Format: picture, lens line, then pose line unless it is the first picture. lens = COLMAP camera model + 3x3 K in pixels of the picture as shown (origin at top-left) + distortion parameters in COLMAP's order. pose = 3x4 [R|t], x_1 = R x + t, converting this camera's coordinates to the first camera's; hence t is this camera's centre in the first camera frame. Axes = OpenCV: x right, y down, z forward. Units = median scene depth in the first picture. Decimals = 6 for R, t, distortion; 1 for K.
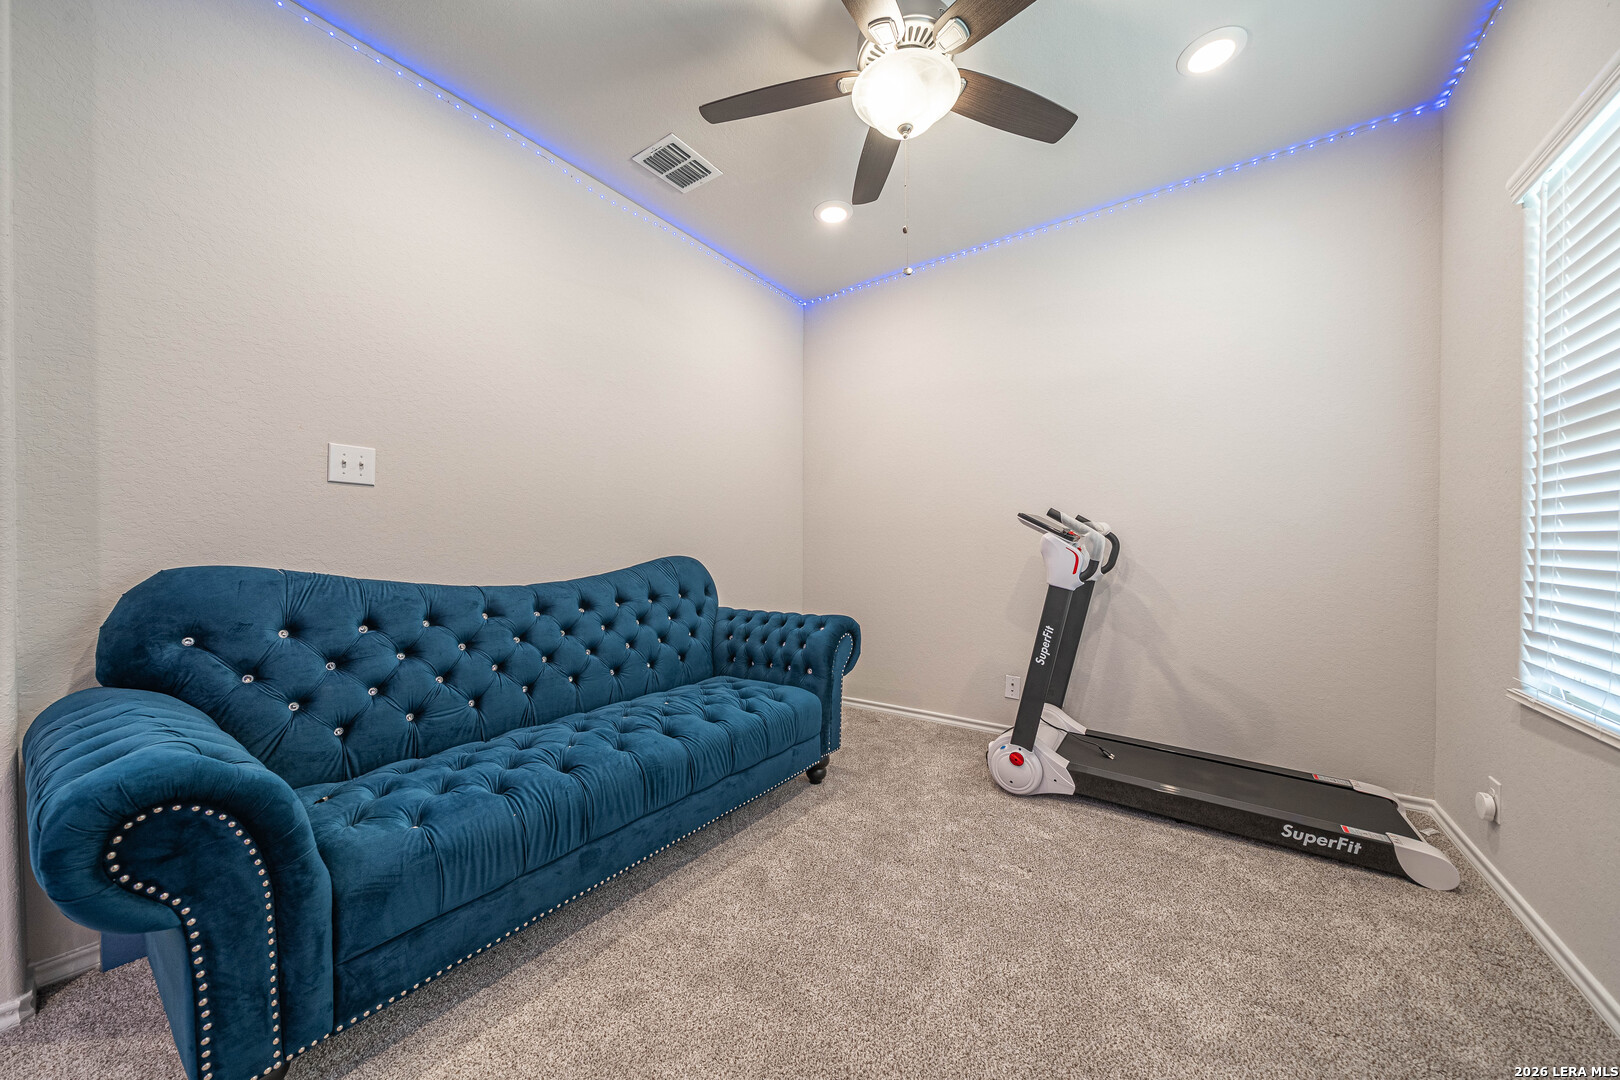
lens RADIAL K [[559.6, 0, 815.0], [0, 559.6, 544.8], [0, 0, 1]] dist [-0.006211, 0.000174]
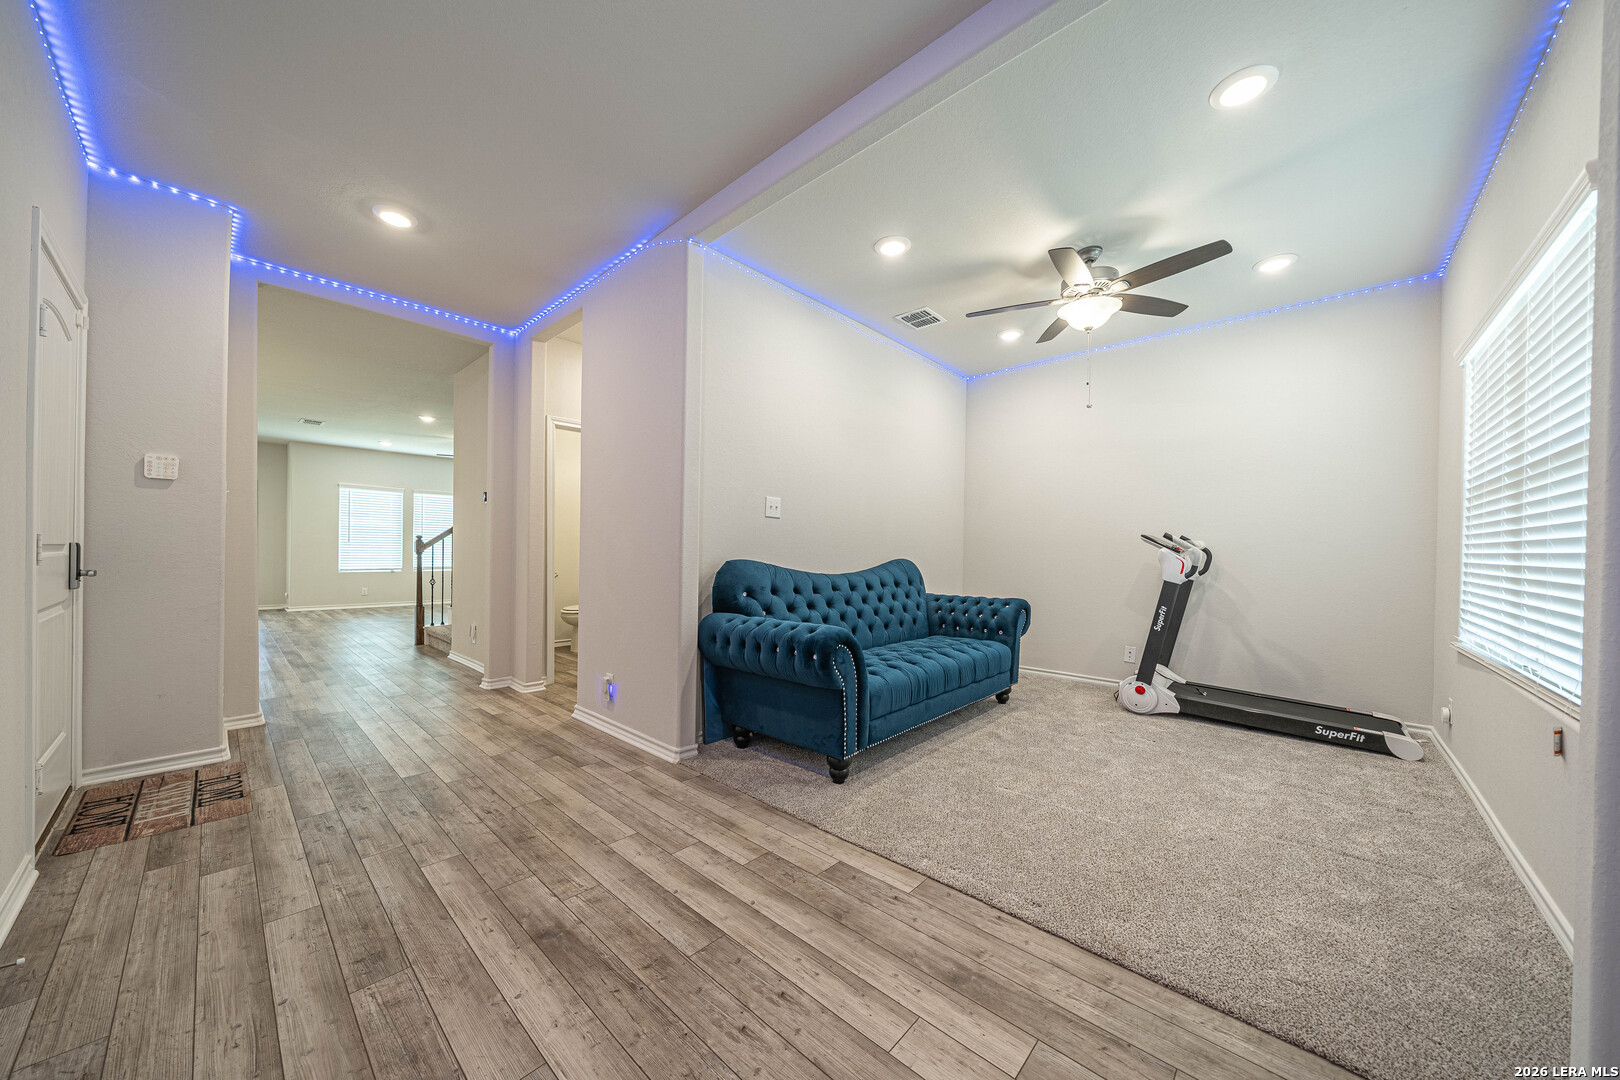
lens RADIAL K [[559.6, 0, 805.2], [0, 559.6, 546.1], [0, 0, 1]] dist [-0.006211, 0.000174]
pose [[0.991169, 0.014723, -0.131787, -0.378881], [-0.015506, 0.999868, -0.004917, -0.003673], [0.131697, 0.006917, 0.991266, -0.700211]]
